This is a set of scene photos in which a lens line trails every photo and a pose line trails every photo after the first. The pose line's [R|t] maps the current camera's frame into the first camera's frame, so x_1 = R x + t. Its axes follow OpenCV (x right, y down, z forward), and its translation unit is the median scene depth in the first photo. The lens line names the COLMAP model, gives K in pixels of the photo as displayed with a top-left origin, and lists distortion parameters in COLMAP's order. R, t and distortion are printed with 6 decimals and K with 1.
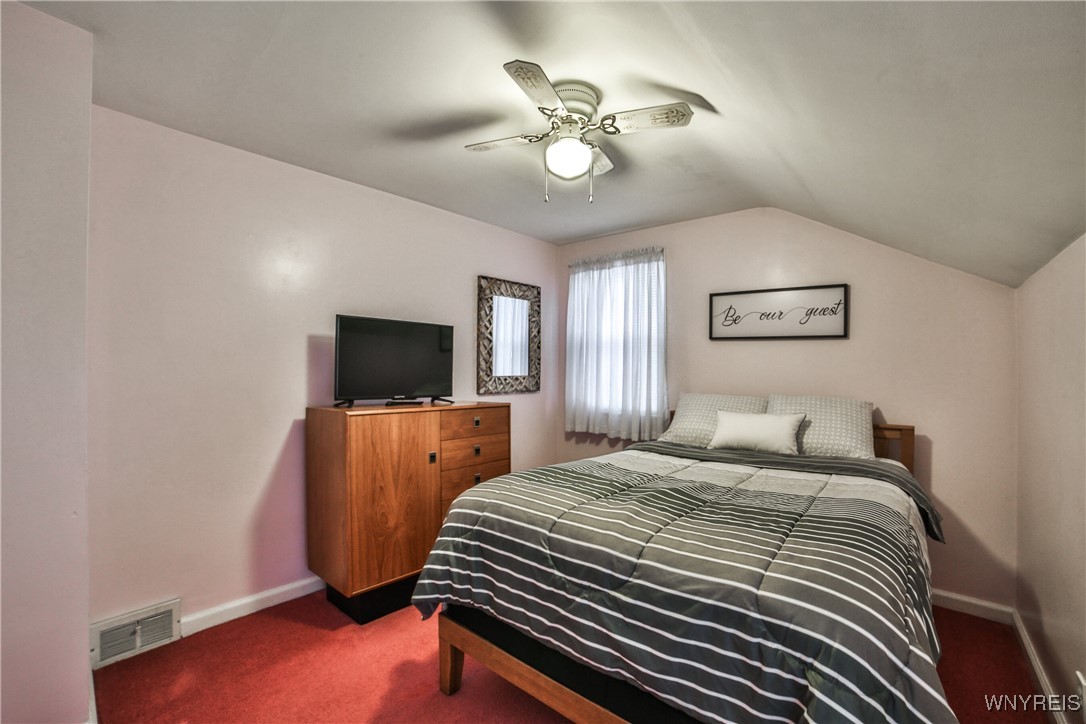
lens RADIAL K [[455.2, 0, 547.9], [0, 455.2, 364.3], [0, 0, 1]] dist [-0.104702, 0.031729]
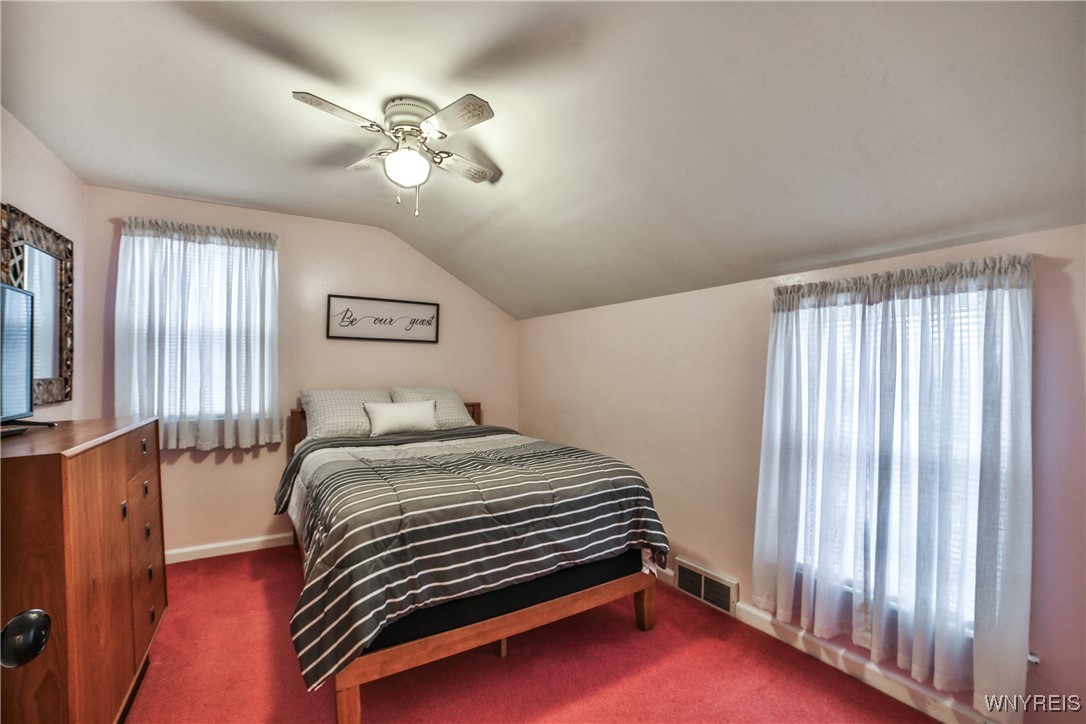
lens RADIAL K [[455.2, 0, 547.9], [0, 455.2, 364.3], [0, 0, 1]] dist [-0.104702, 0.031729]
pose [[0.301248, -0.001793, 0.953544, -0.489104], [-0.005741, 0.999977, 0.003695, -0.000908], [-0.953529, -0.006588, 0.301231, 0.207423]]
